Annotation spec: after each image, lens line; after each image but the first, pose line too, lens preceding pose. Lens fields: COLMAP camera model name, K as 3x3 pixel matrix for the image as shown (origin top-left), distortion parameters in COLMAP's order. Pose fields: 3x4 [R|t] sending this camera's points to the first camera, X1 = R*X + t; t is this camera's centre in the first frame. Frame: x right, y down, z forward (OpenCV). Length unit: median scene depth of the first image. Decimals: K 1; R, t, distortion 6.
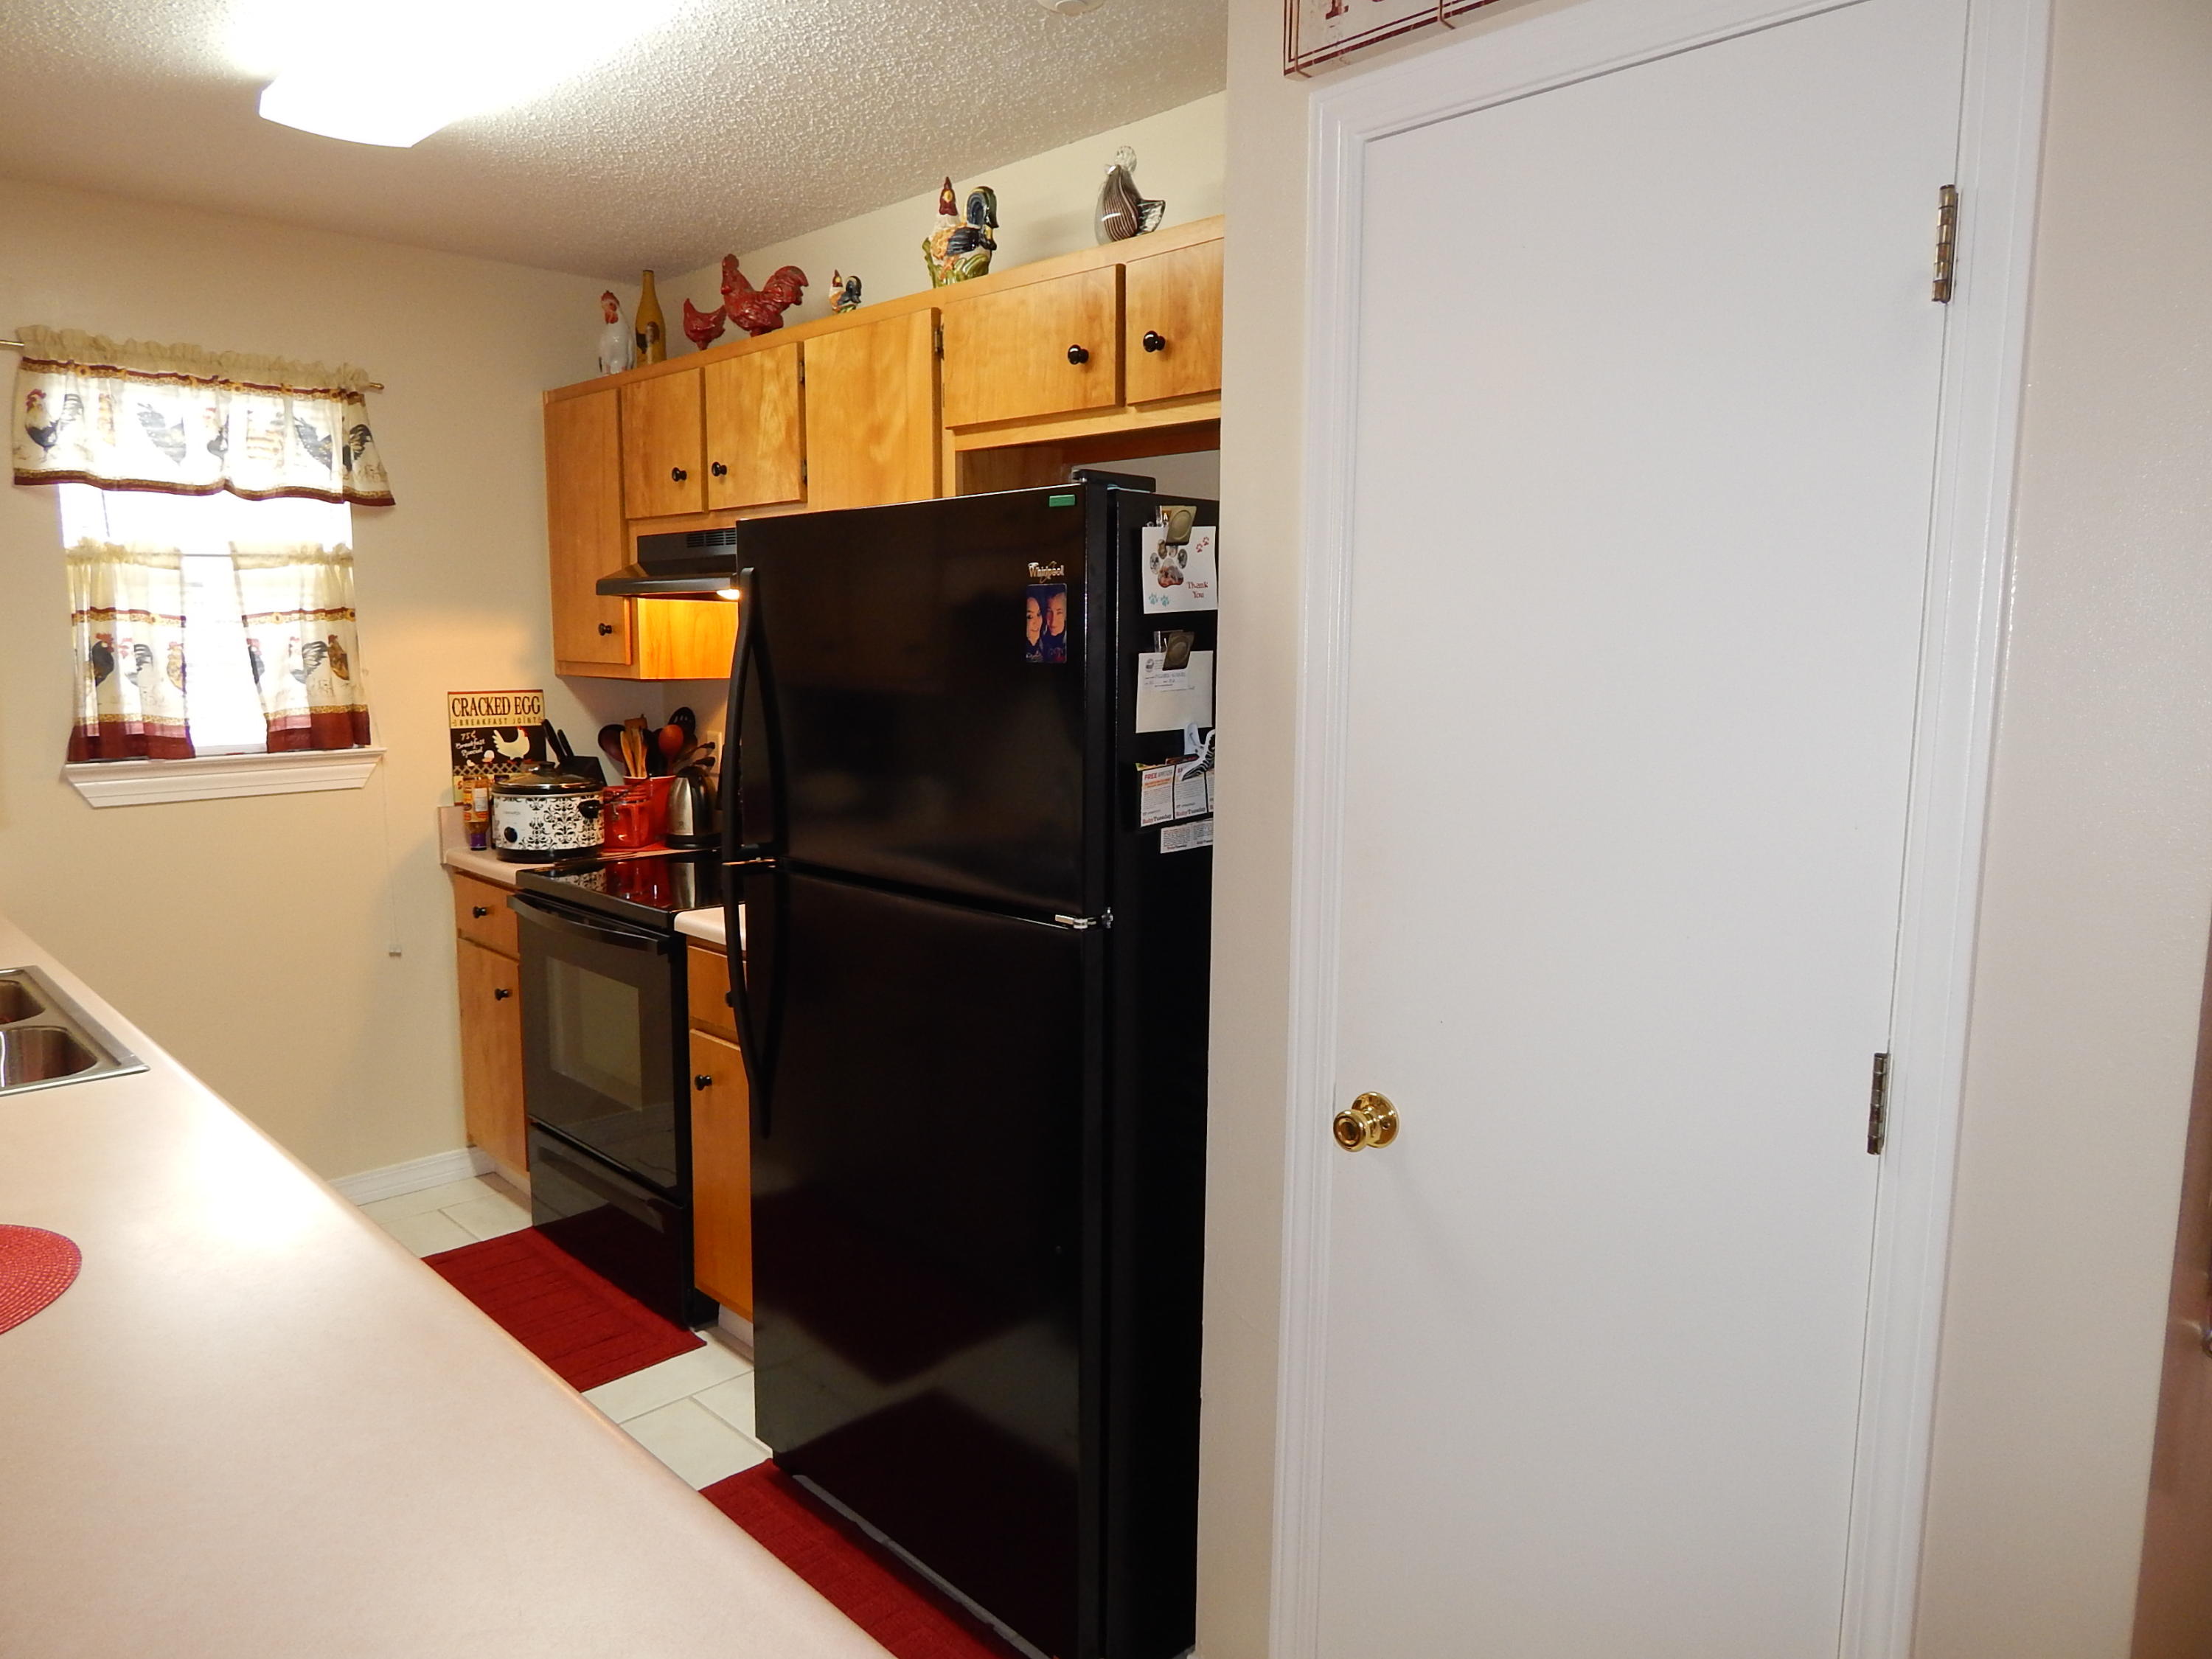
lens RADIAL K [[1465.8, 0, 1114.9], [0, 1465.8, 828.3], [0, 0, 1]] dist [-0.002566, -0.001572]
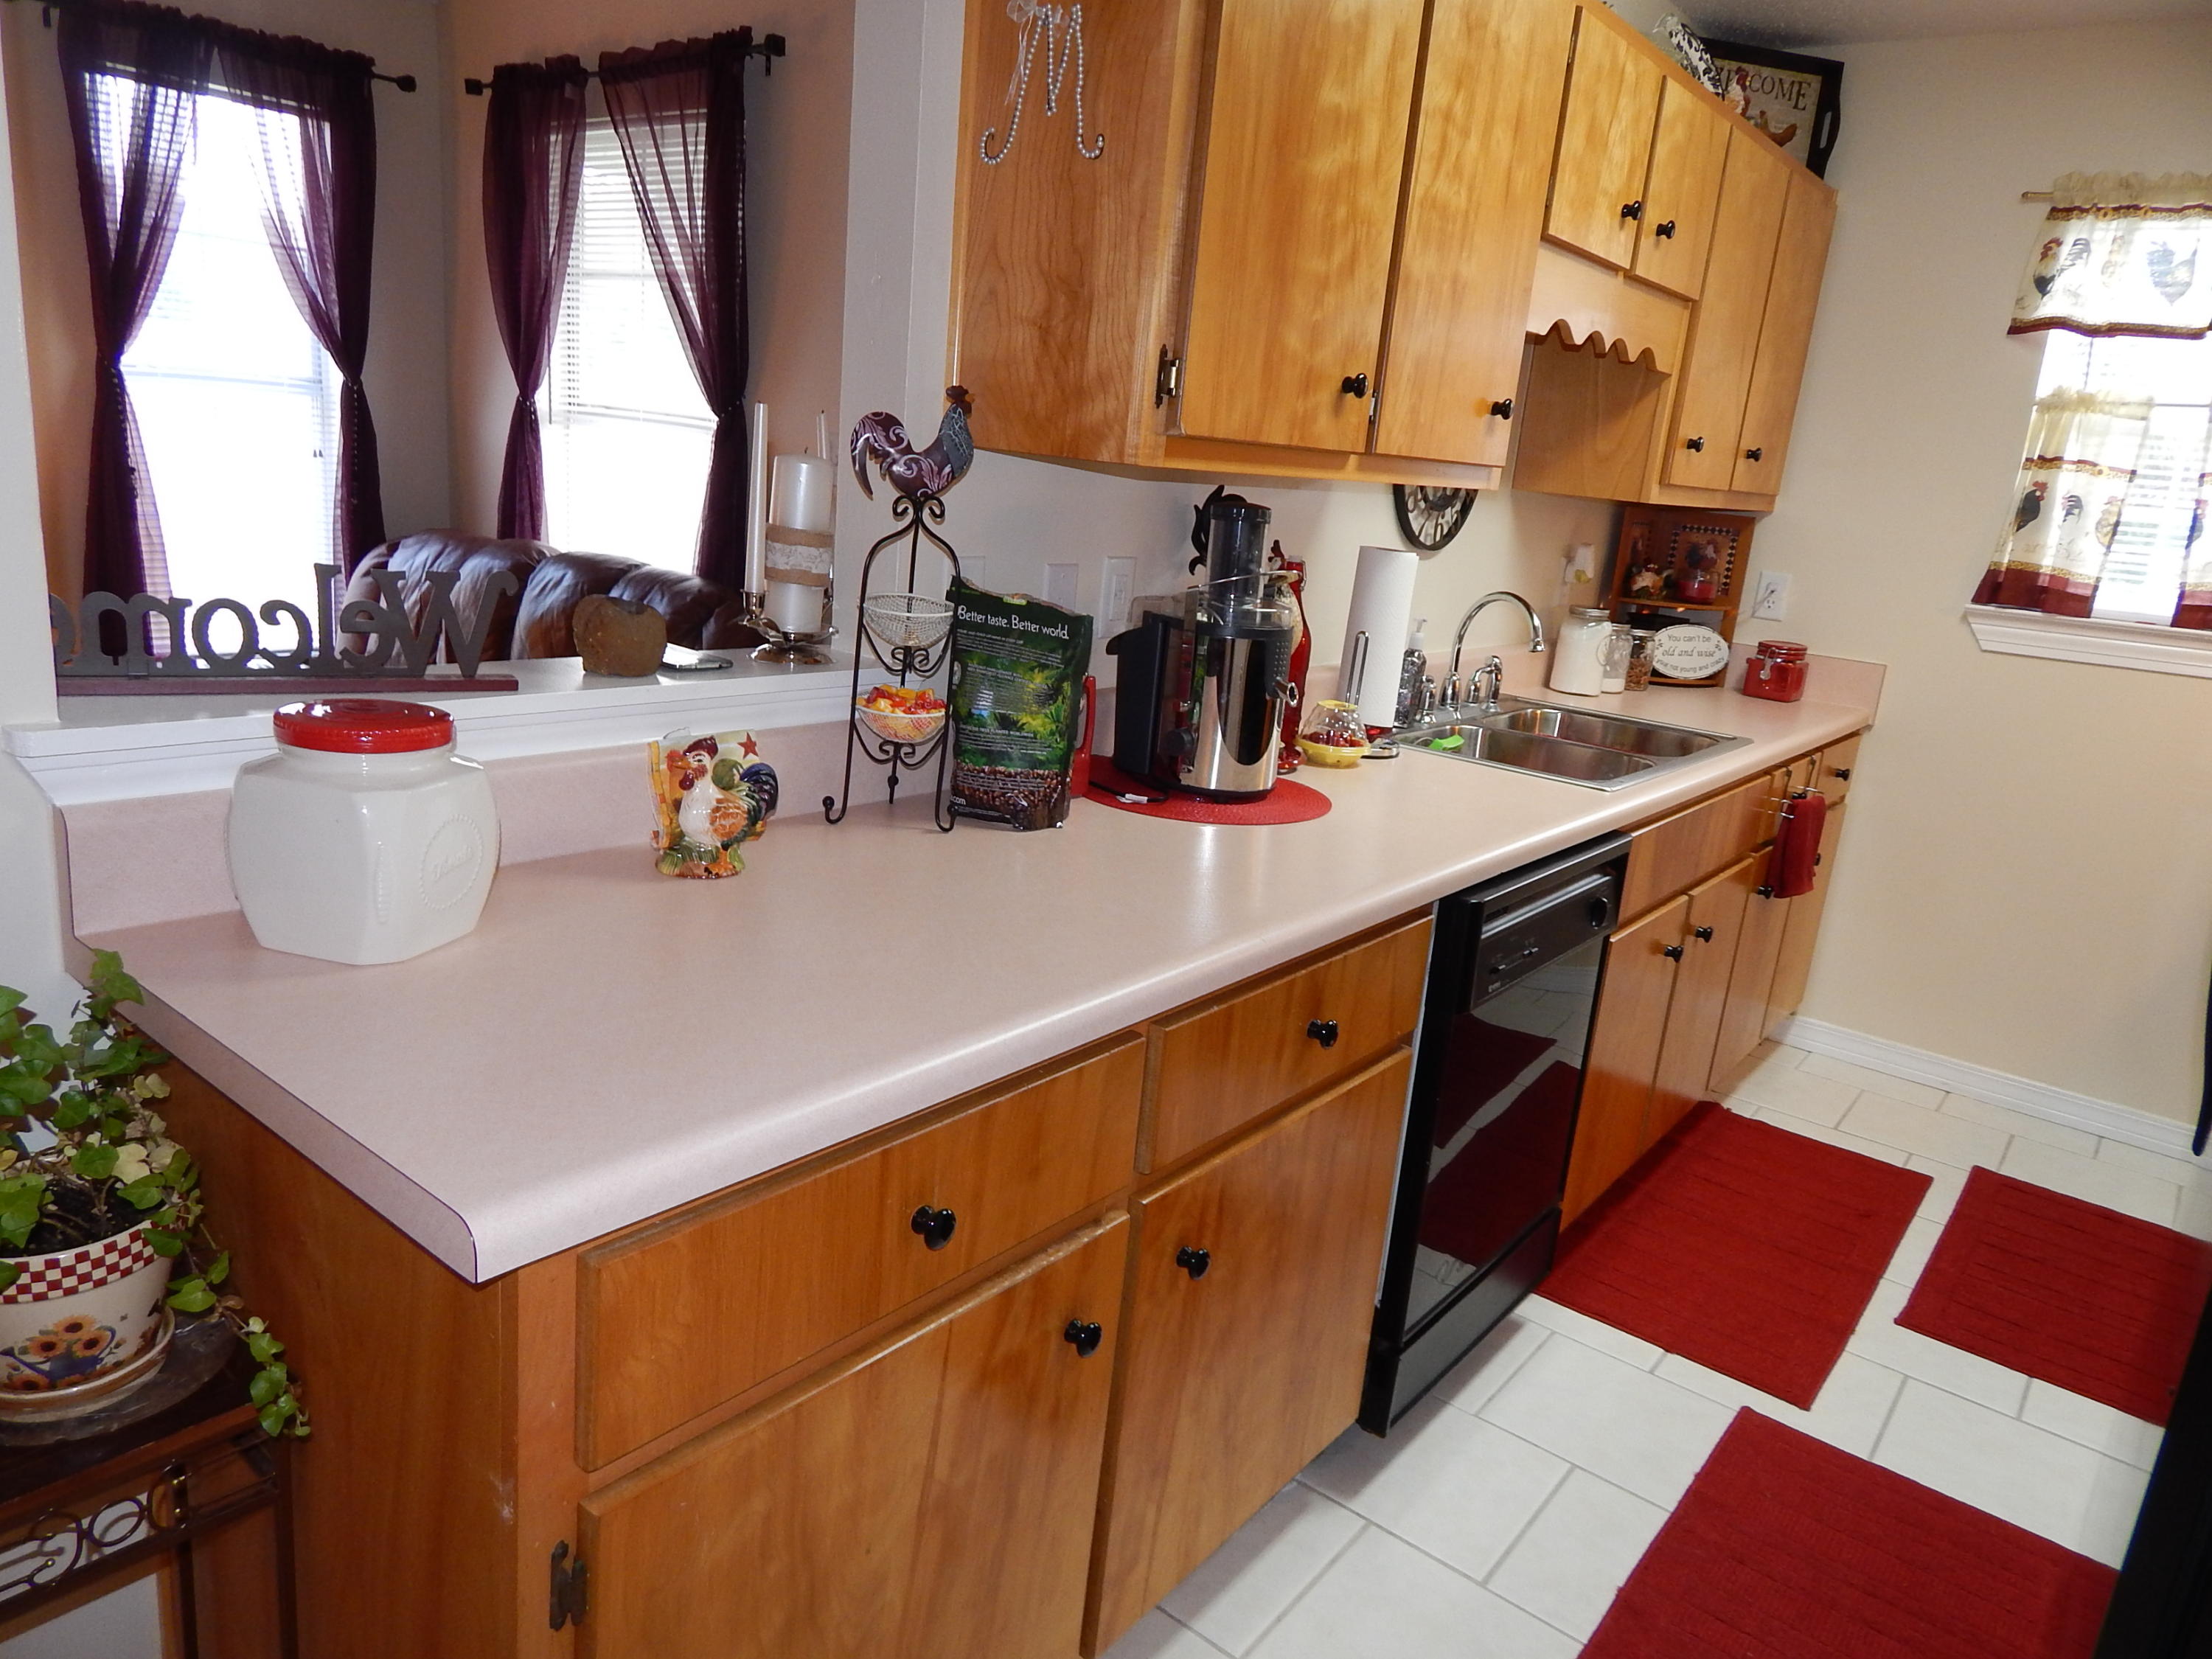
lens RADIAL K [[1440.5, 0, 1095.8], [0, 1440.5, 831.7], [0, 0, 1]] dist [0.025814, -0.023863]
pose [[0.124222, 0.259867, -0.957621, 0.268069], [-0.216325, 0.948974, 0.229459, 0.008588], [0.968387, 0.178653, 0.174100, 0.244130]]
